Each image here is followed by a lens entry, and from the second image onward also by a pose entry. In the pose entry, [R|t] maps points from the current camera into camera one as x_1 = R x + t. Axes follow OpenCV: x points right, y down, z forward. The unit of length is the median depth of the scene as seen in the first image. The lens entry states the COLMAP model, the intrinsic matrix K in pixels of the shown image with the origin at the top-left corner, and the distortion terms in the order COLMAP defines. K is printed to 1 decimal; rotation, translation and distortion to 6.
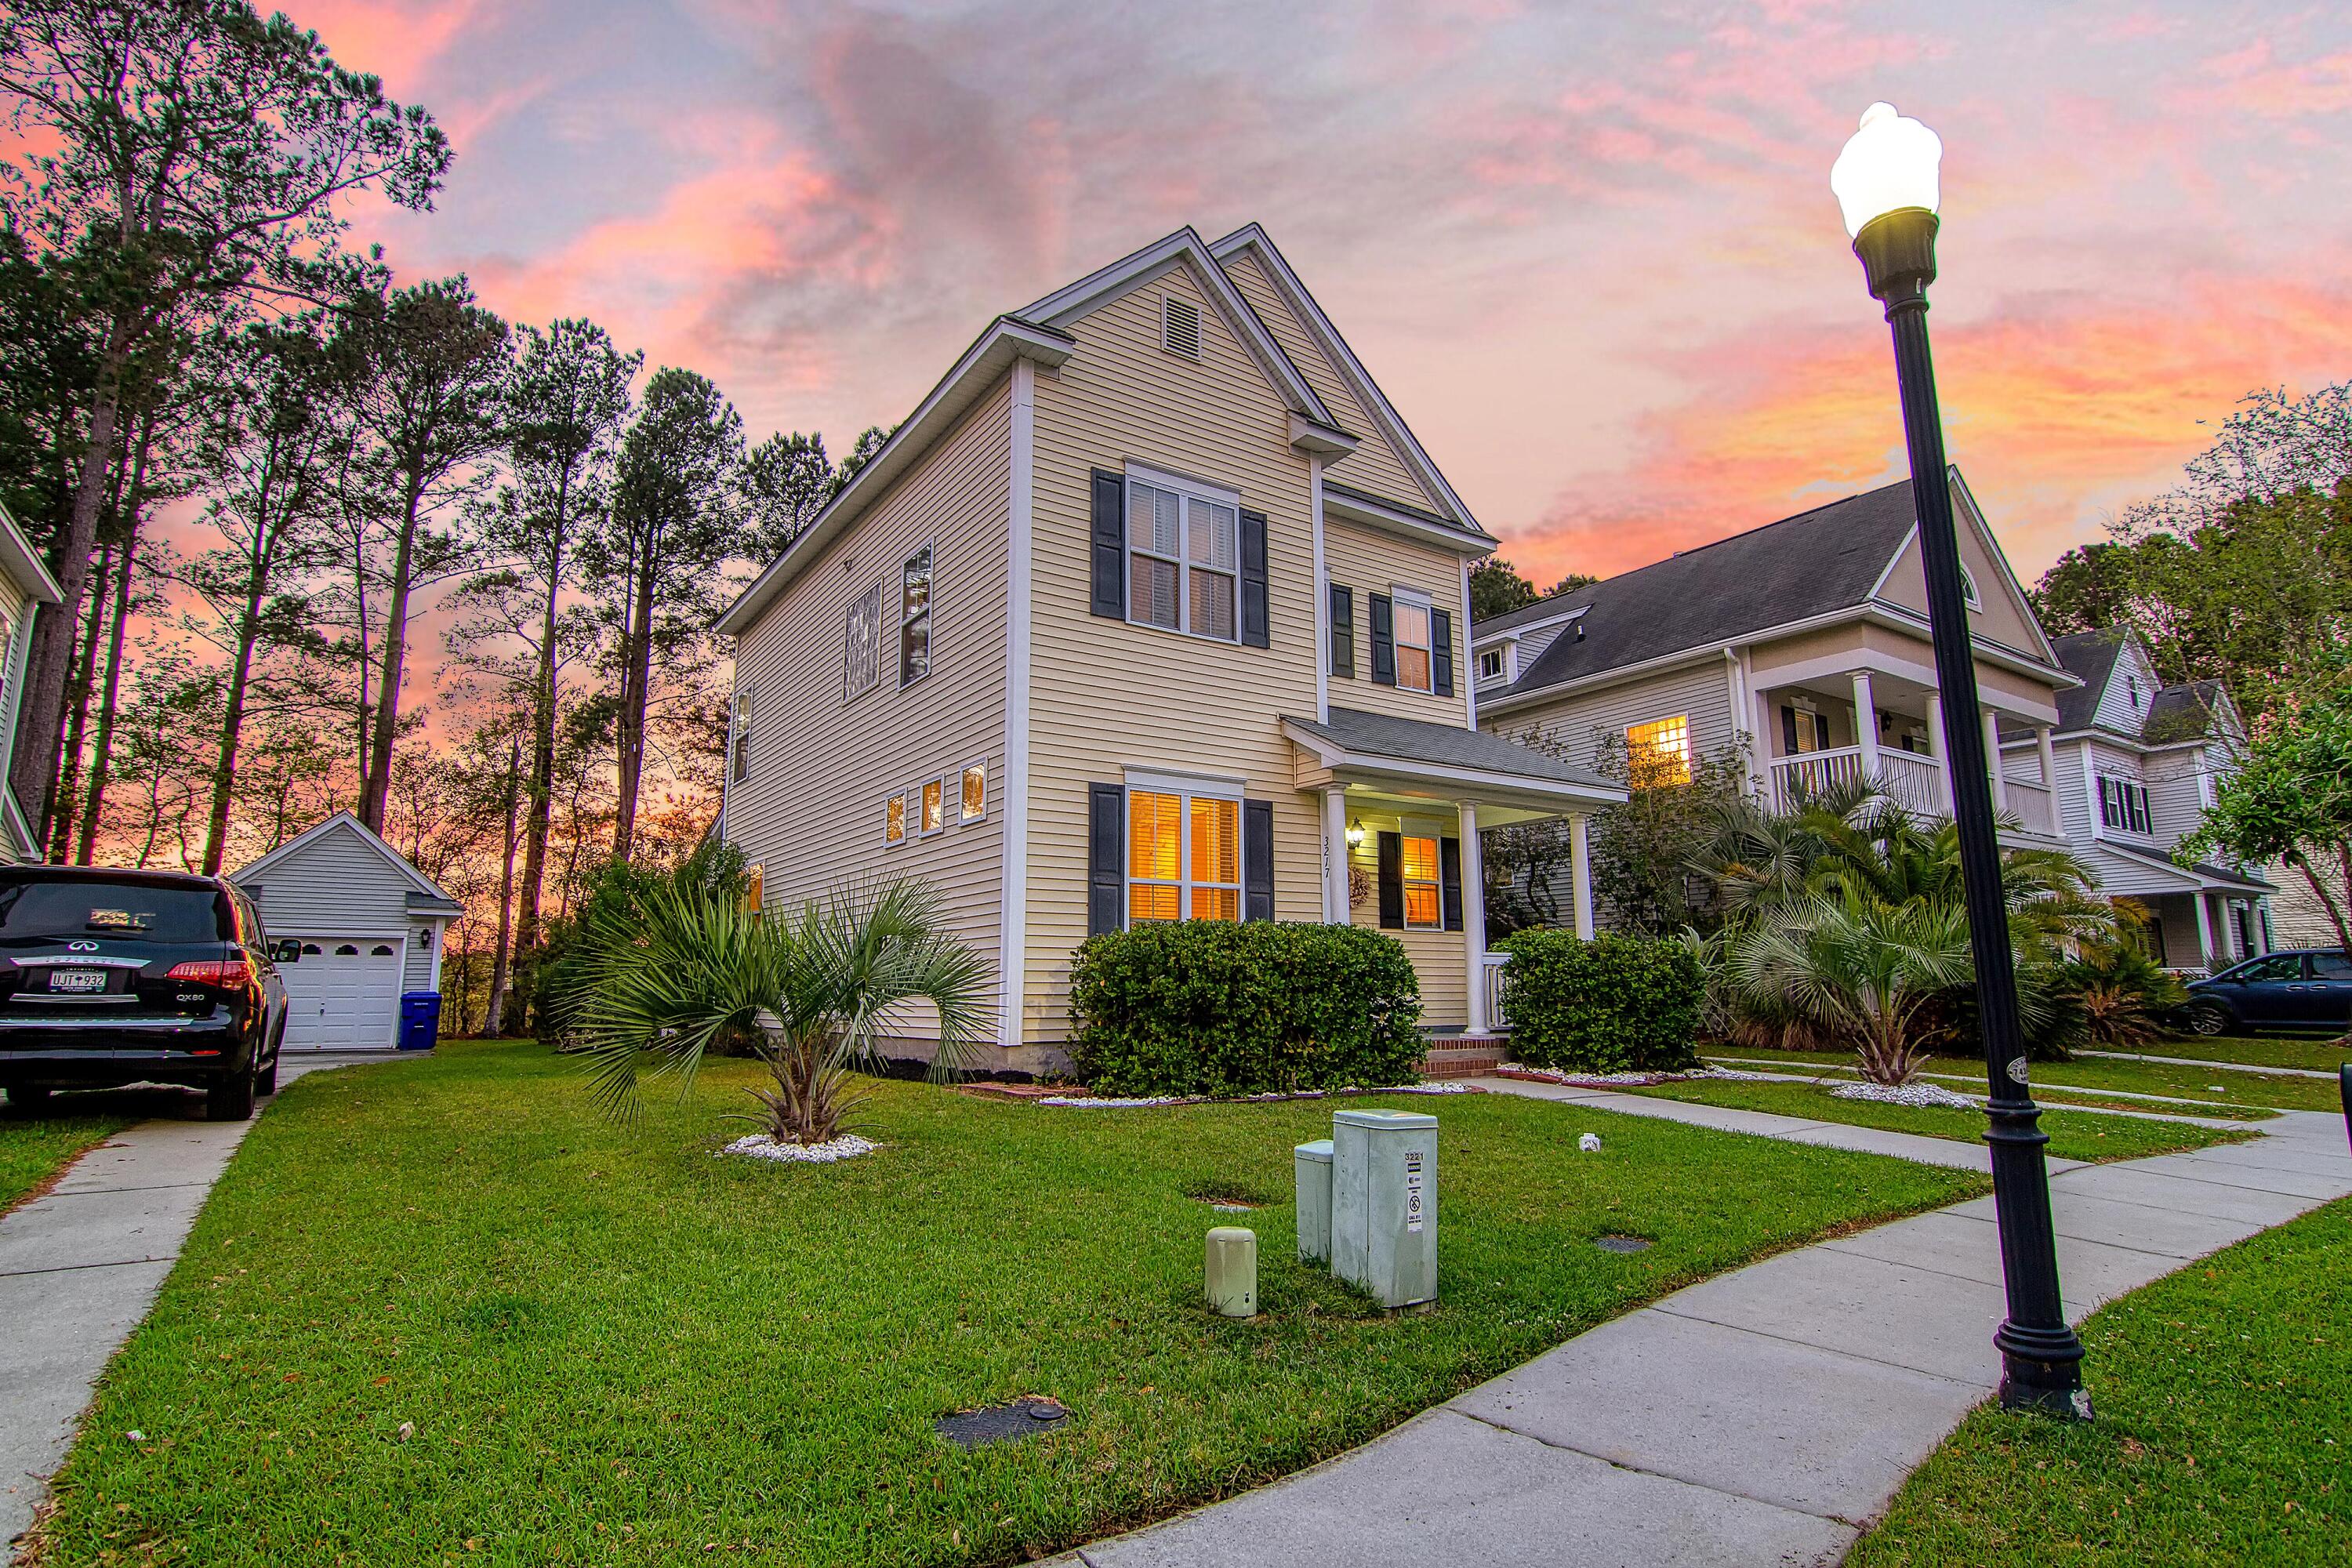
lens RADIAL K [[1198.2, 0, 1183.4], [0, 1198.2, 794.4], [0, 0, 1]] dist [-0.022134, 0.000049]
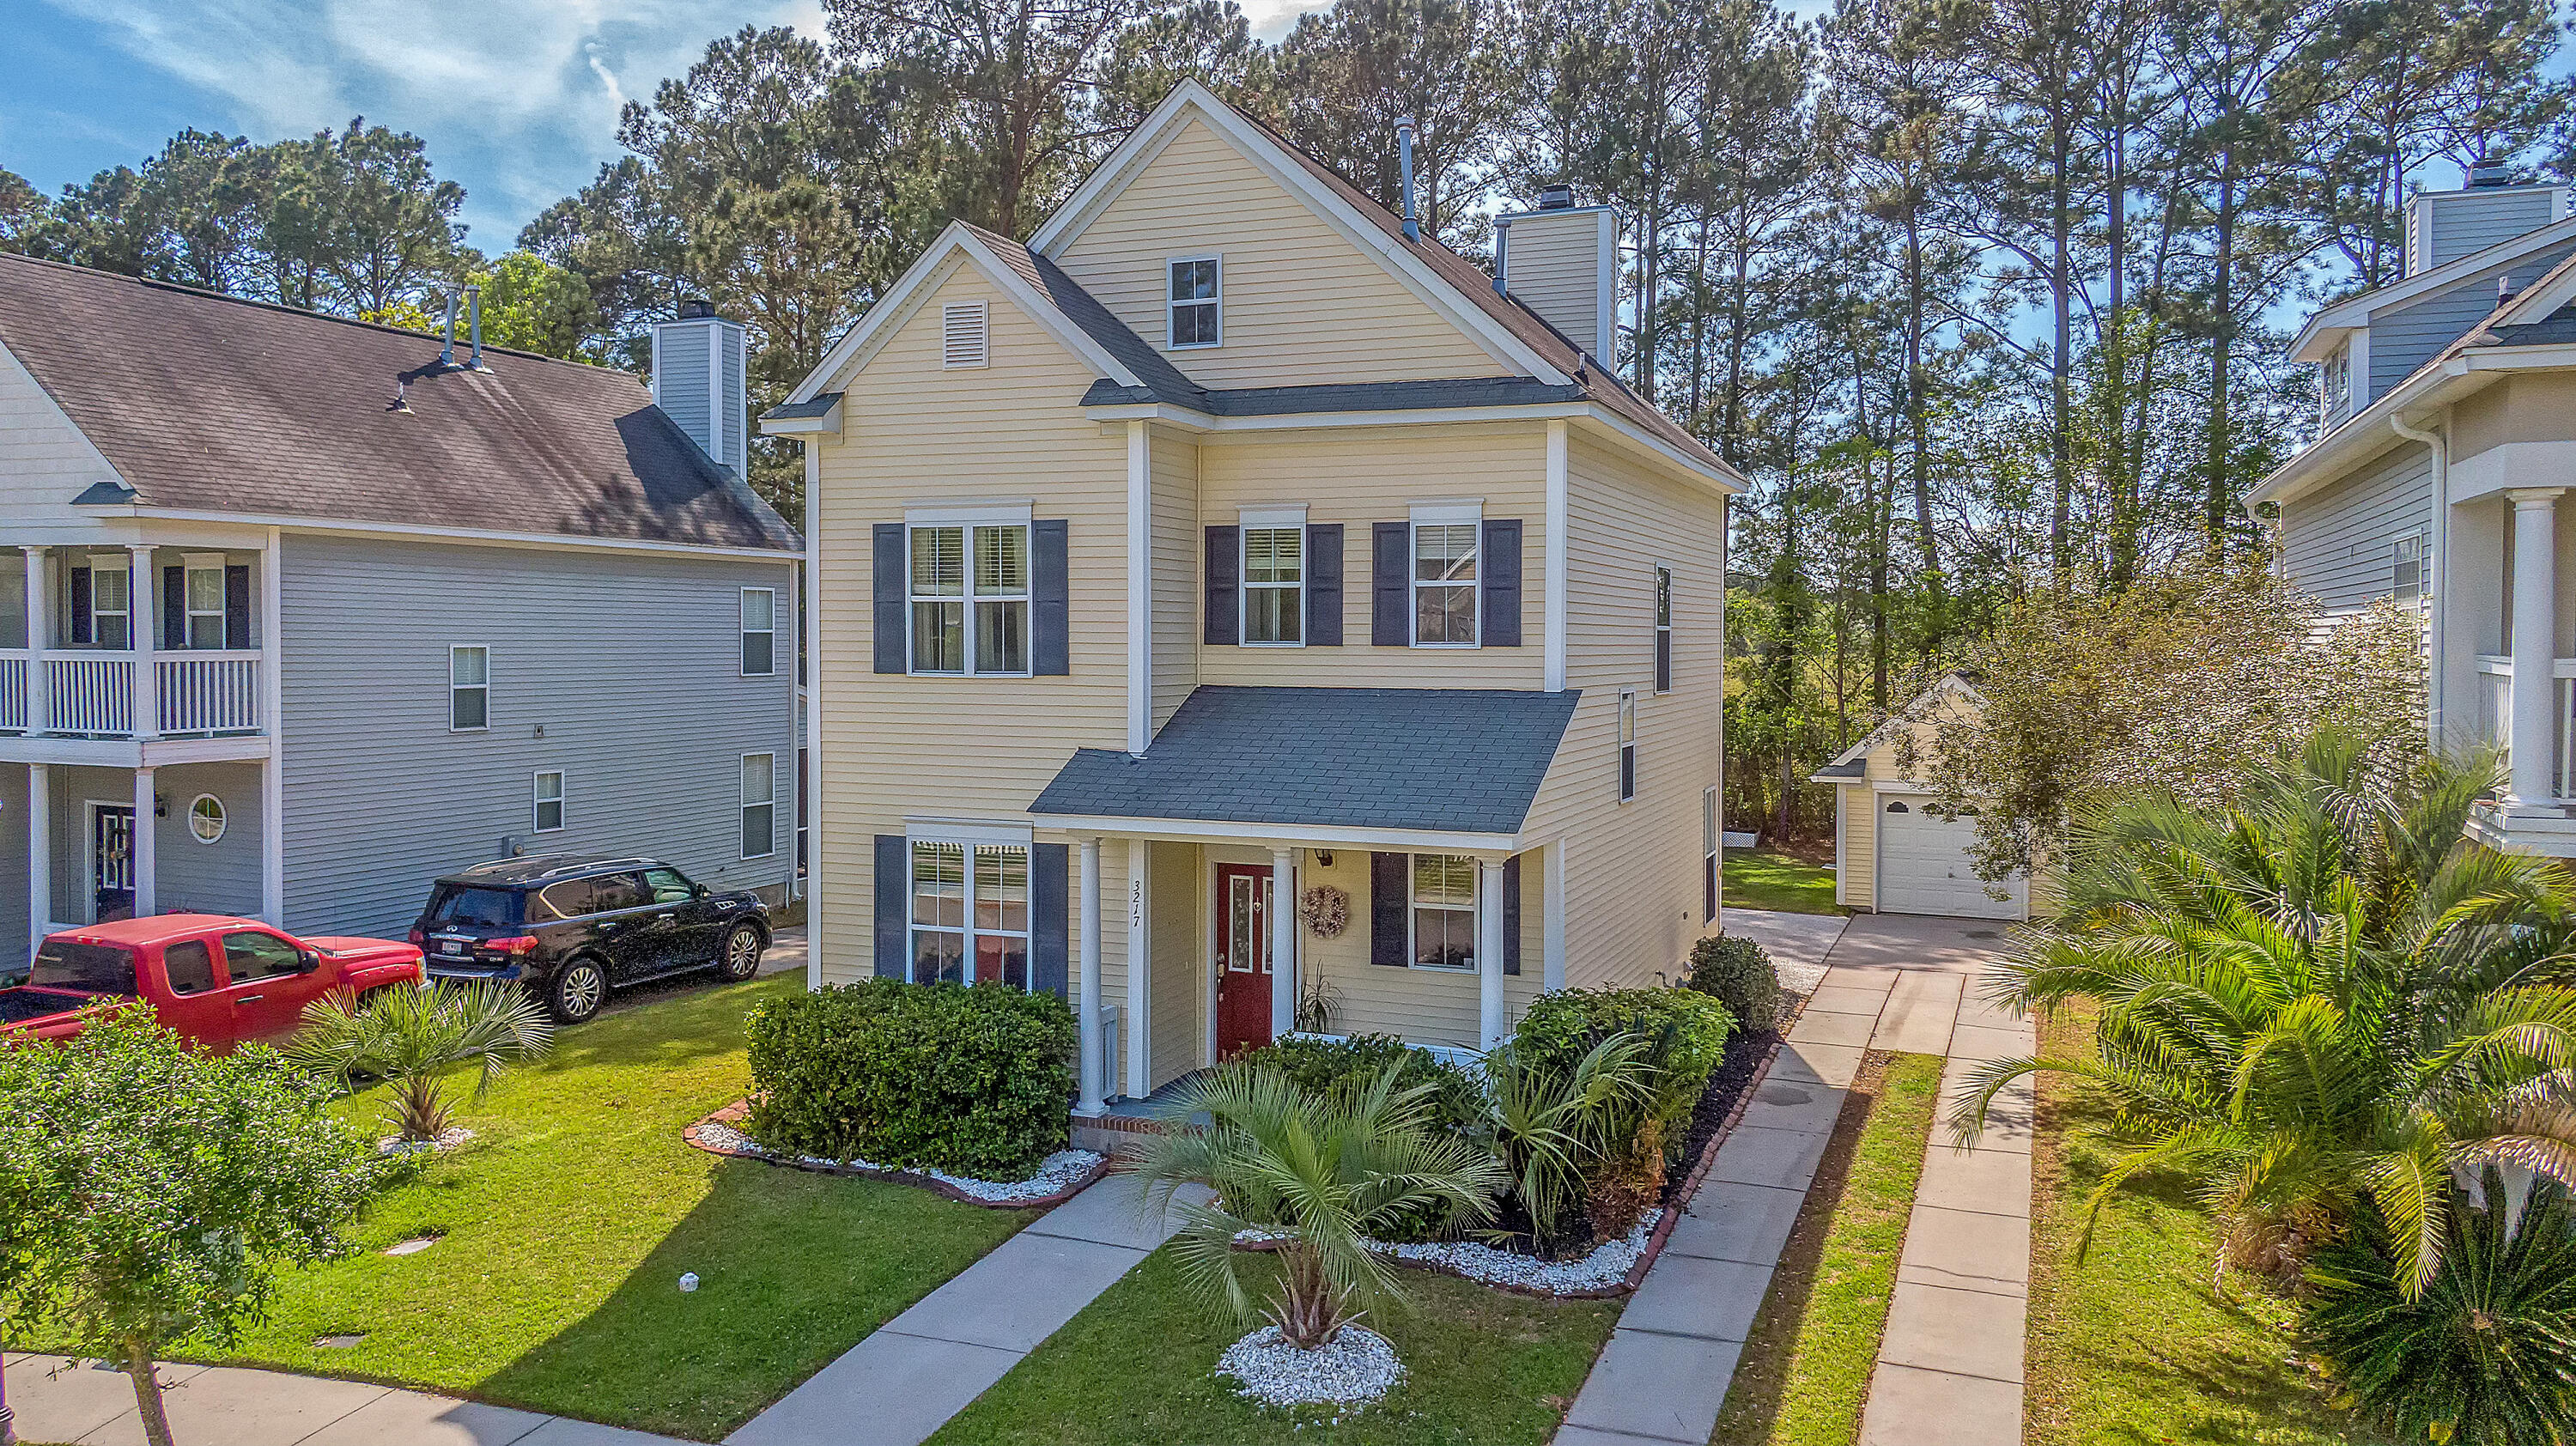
lens RADIAL K [[1851.1, 0, 1301.7], [0, 1851.1, 713.5], [0, 0, 1]] dist [0.010862, -0.000552]
pose [[0.554678, 0.042035, -0.831003, 1.324805], [0.127503, 0.982634, 0.134811, -0.256718], [0.822238, -0.180732, 0.539685, 0.385496]]
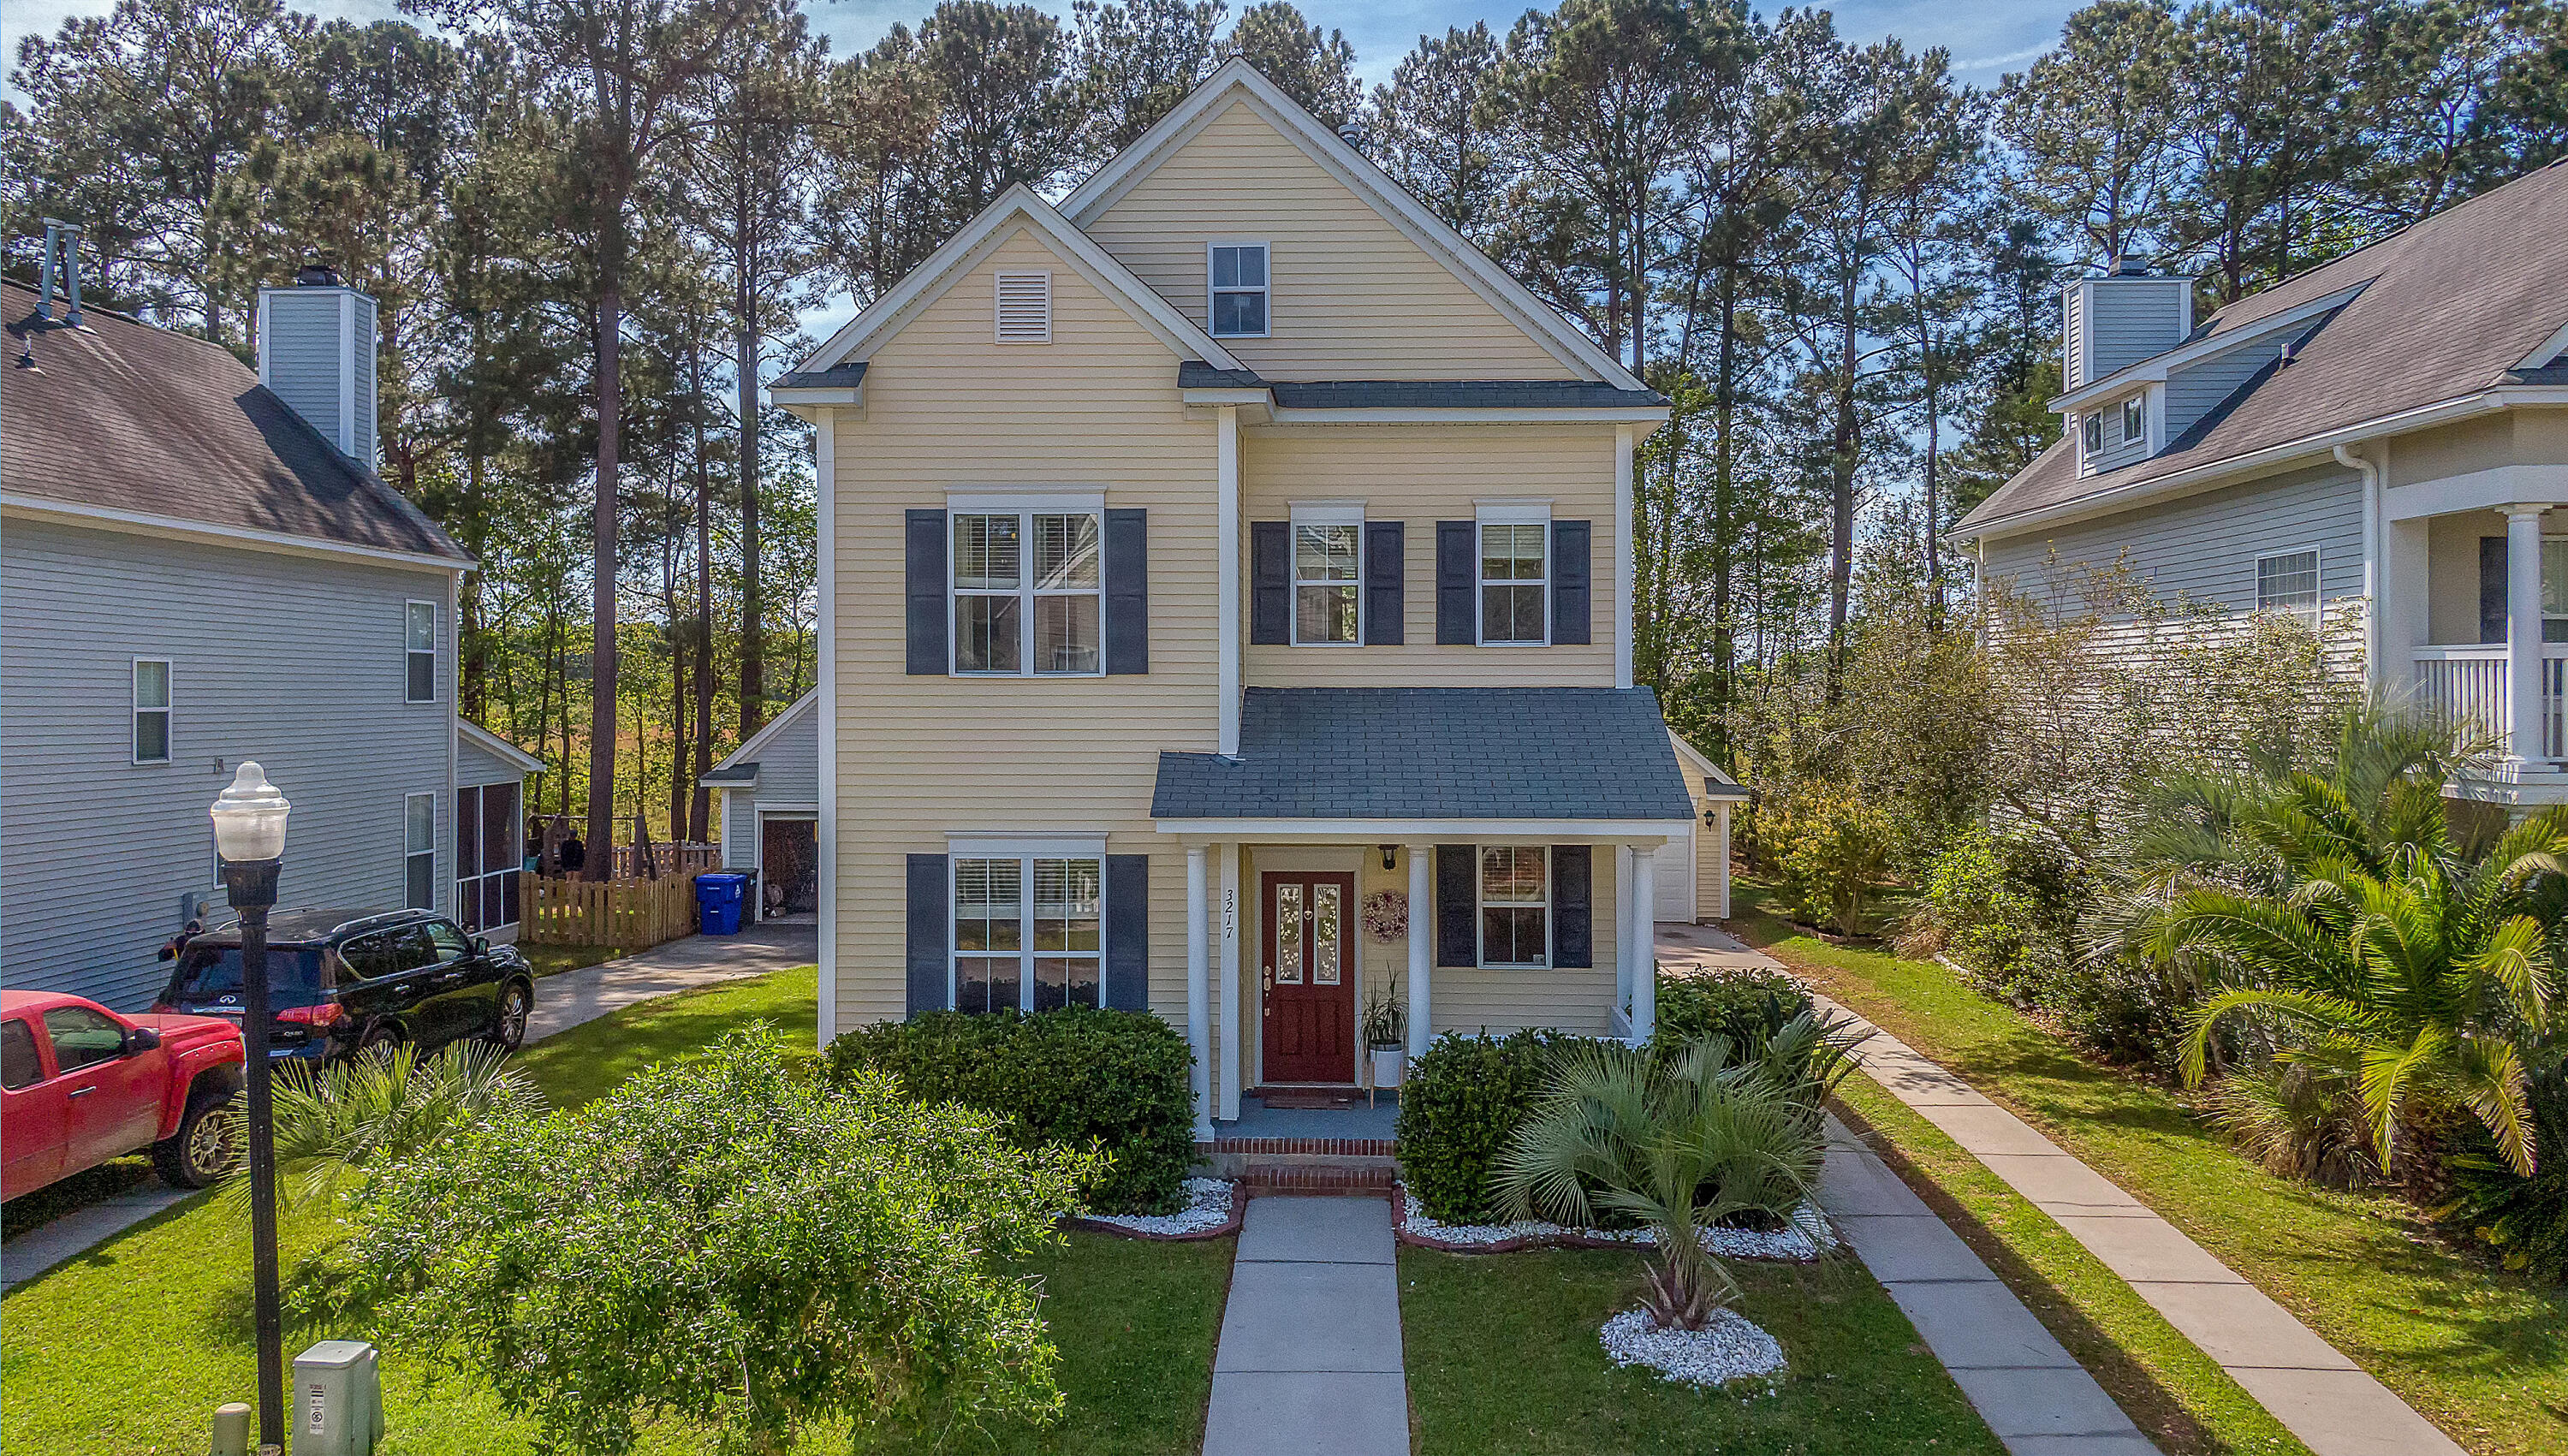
lens RADIAL K [[1858.8, 0, 1273.1], [0, 1858.8, 721.1], [0, 0, 1]] dist [0.025015, -0.033360]
pose [[0.802091, 0.014934, -0.597015, 0.926389], [0.091921, 0.984687, 0.148127, -0.273349], [0.590085, -0.173690, 0.788436, 0.007919]]
